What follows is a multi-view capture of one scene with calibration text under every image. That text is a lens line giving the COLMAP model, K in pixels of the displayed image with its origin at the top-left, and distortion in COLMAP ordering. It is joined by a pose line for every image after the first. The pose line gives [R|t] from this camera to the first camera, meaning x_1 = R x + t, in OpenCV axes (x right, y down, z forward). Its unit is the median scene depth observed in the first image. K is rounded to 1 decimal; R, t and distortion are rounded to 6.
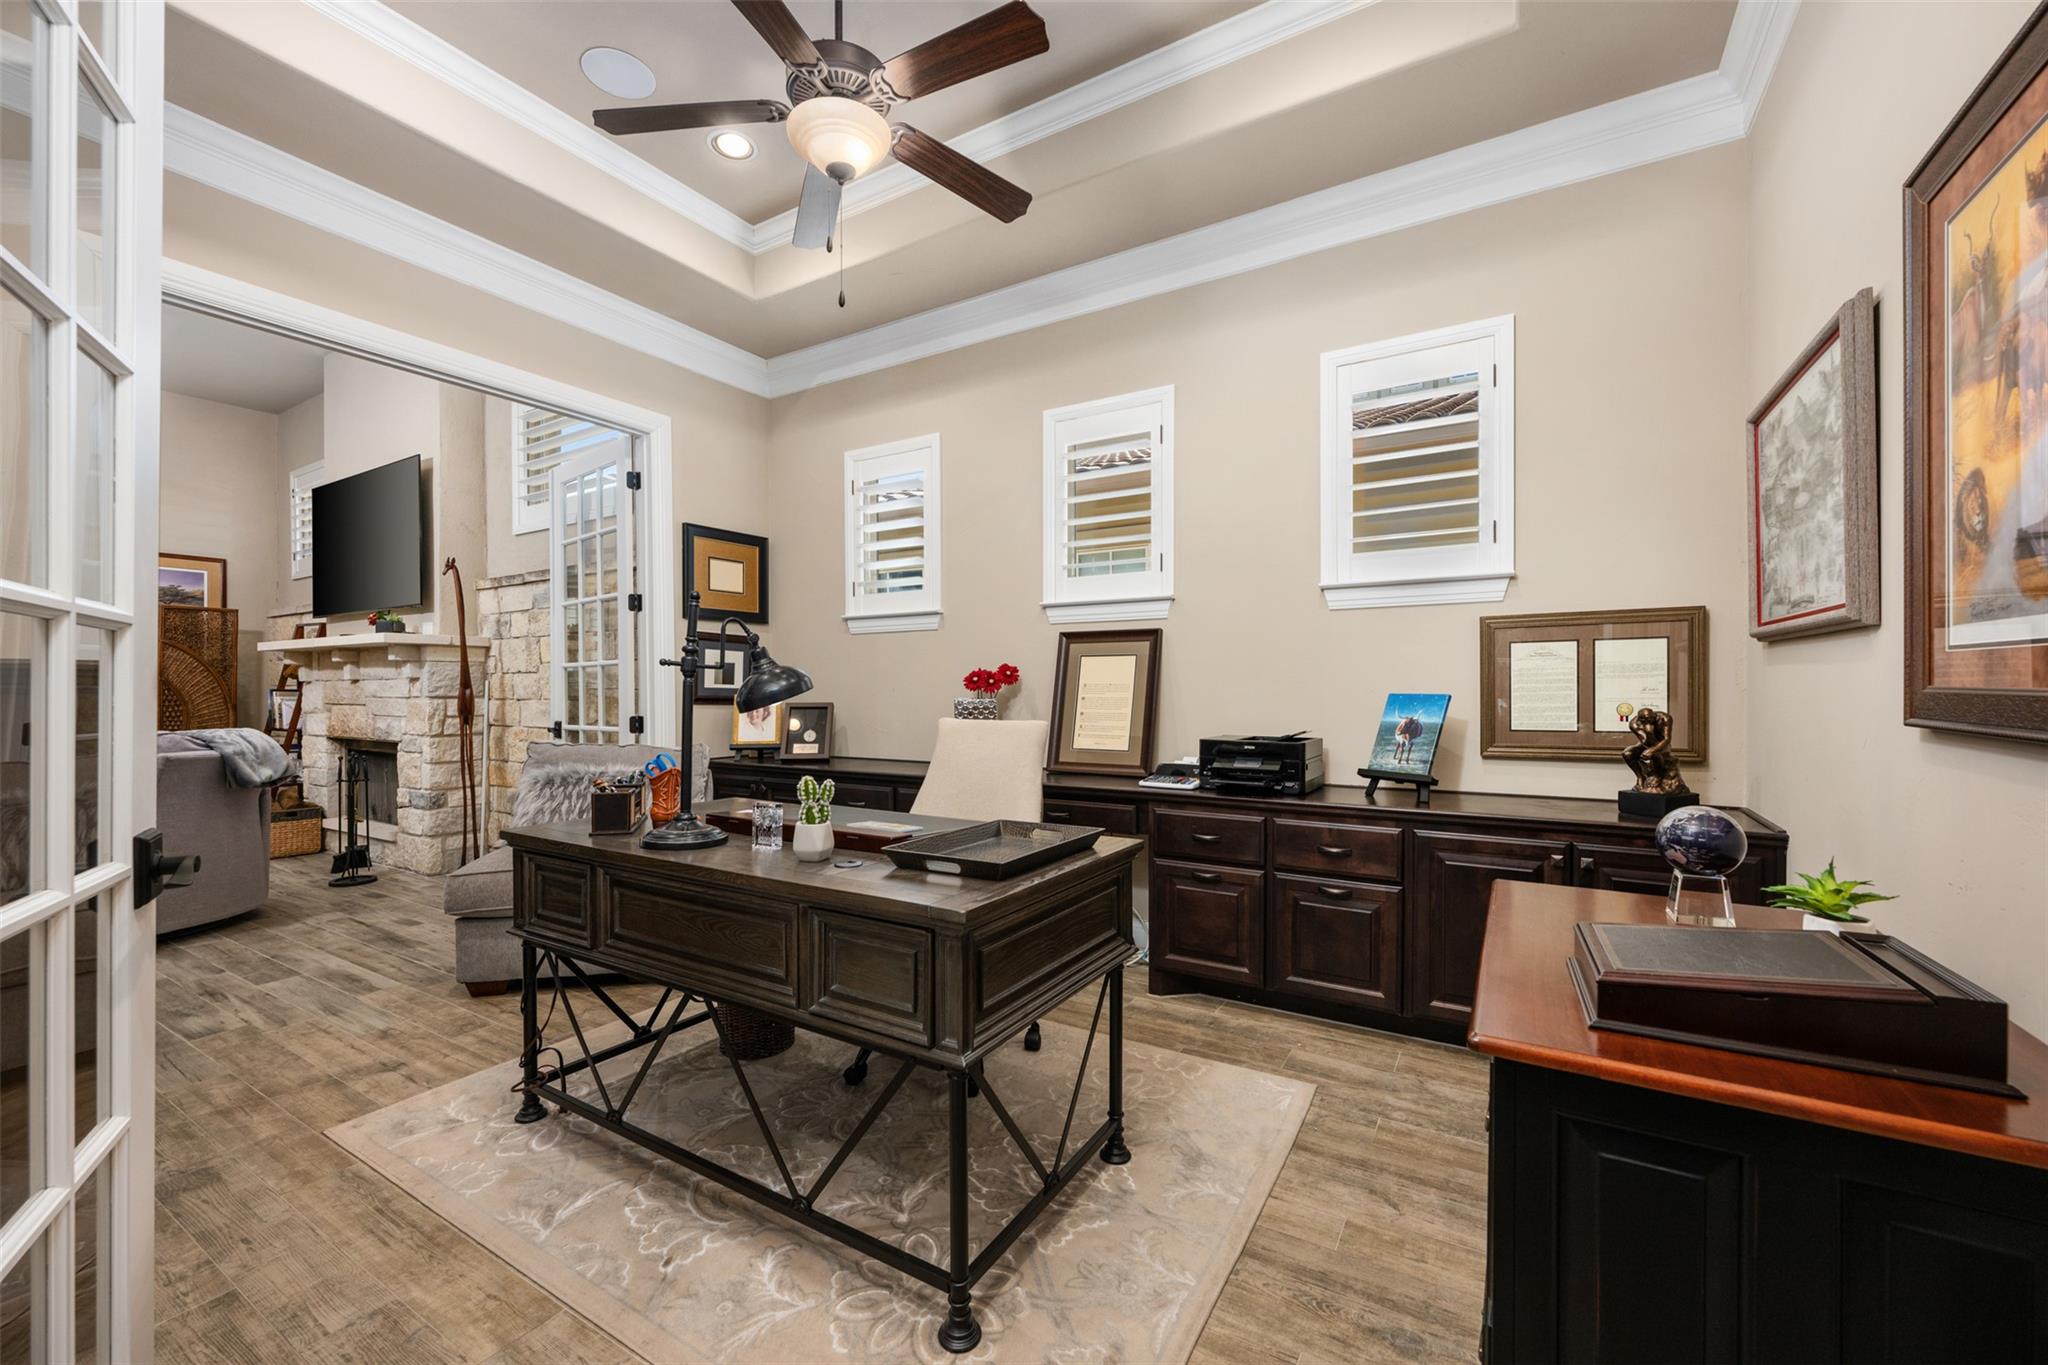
lens RADIAL K [[825.7, 0, 1024.0], [0, 825.7, 682.5], [0, 0, 1]] dist [0.001679, 0.000057]
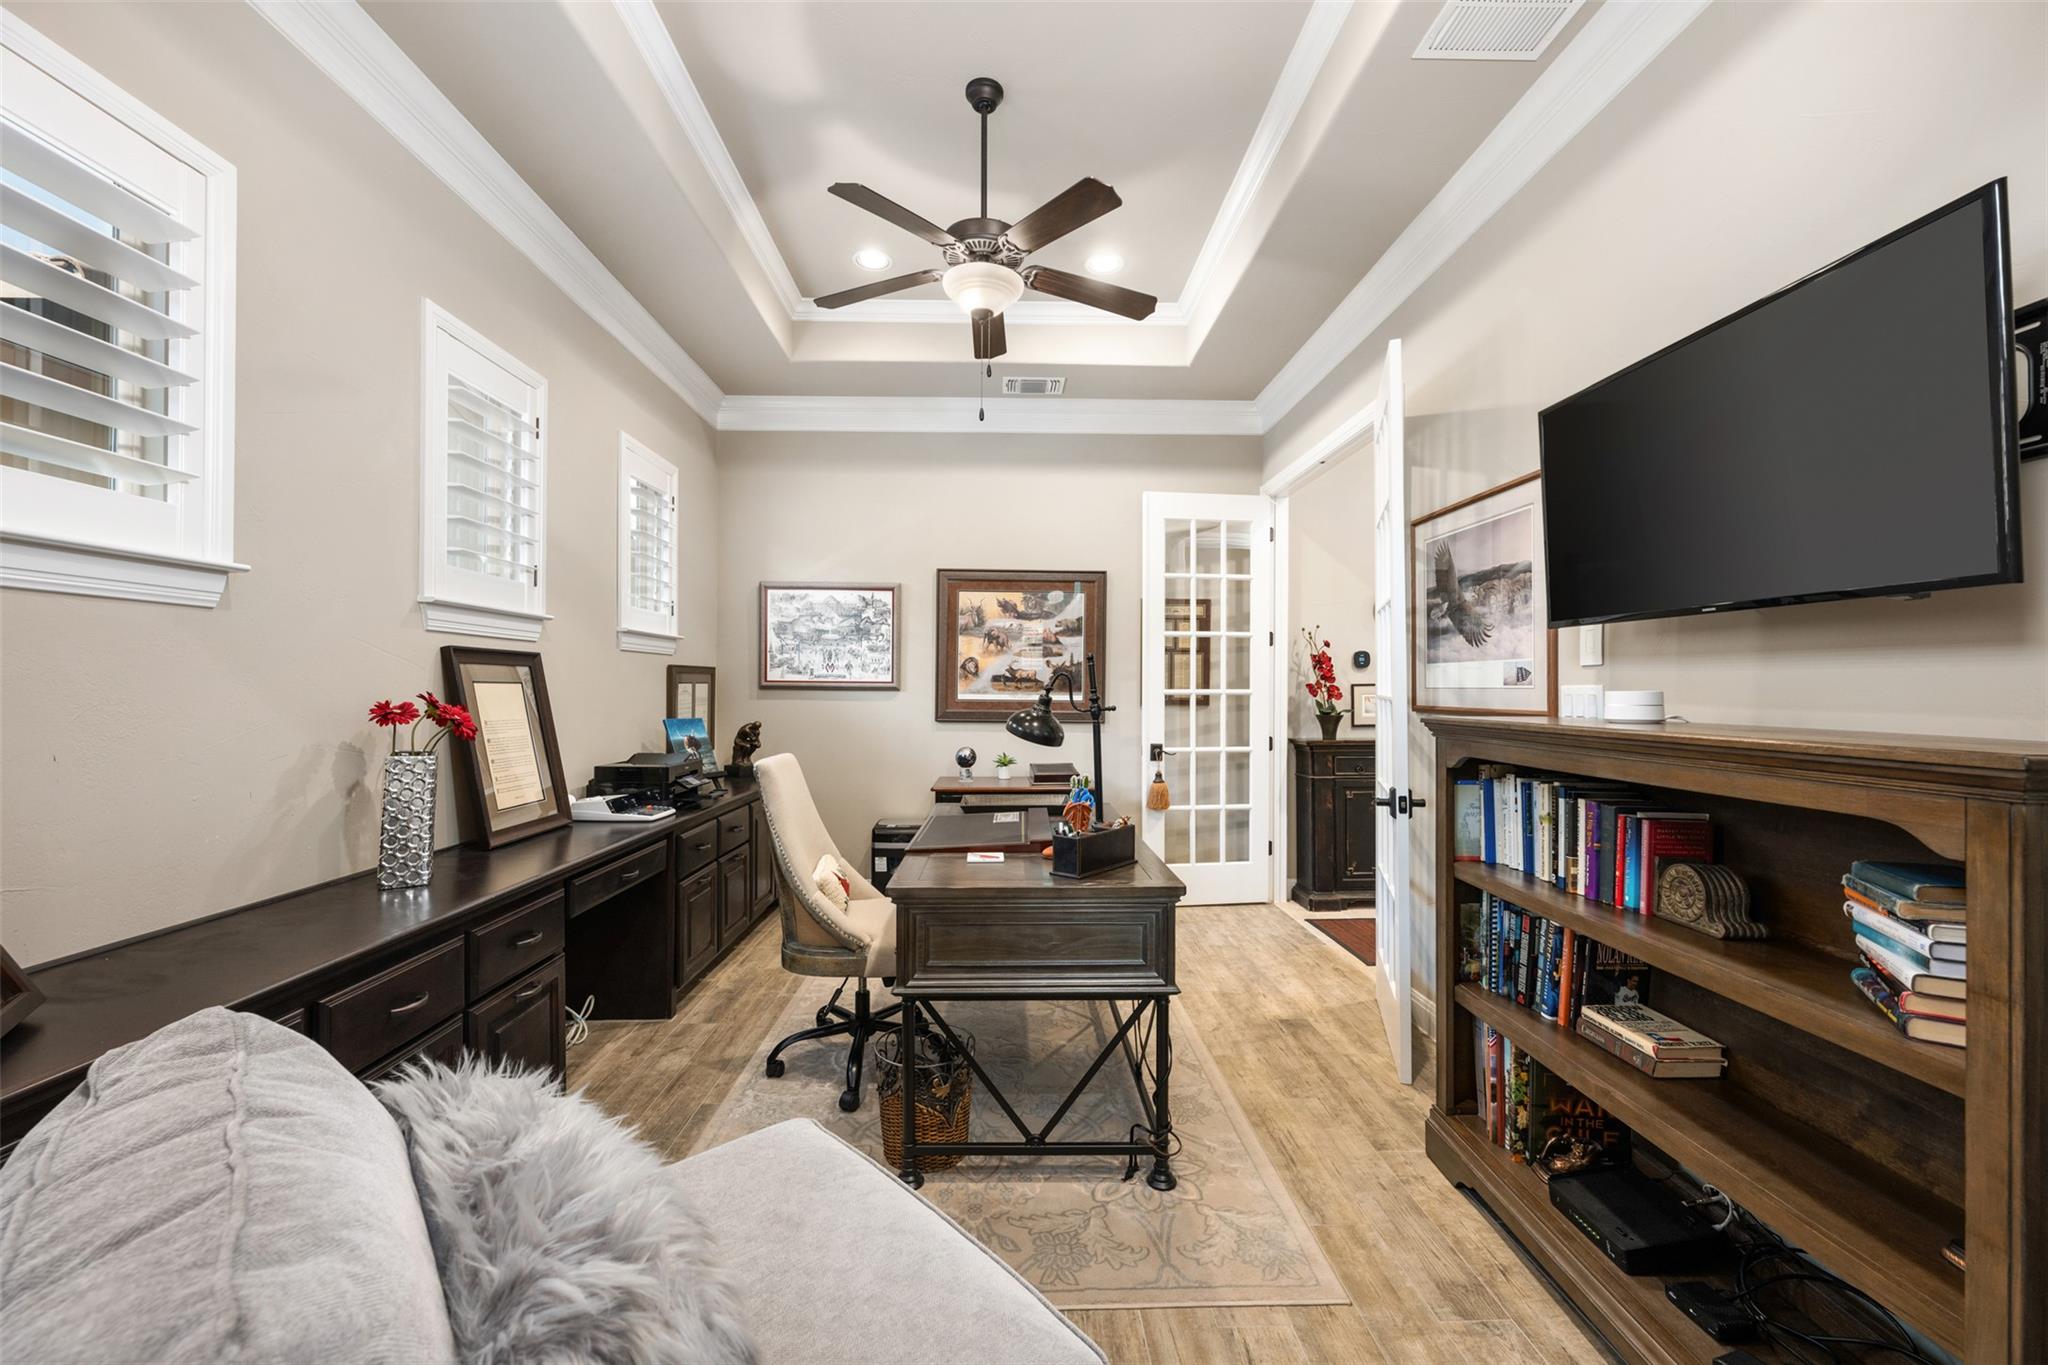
lens RADIAL K [[825.7, 0, 1024.0], [0, 825.7, 682.5], [0, 0, 1]] dist [0.001679, 0.000057]
pose [[-0.547378, 0.001591, 0.836884, -0.824030], [-0.006071, 0.999964, -0.005873, -0.032011], [-0.836863, -0.008296, -0.547349, 1.046501]]
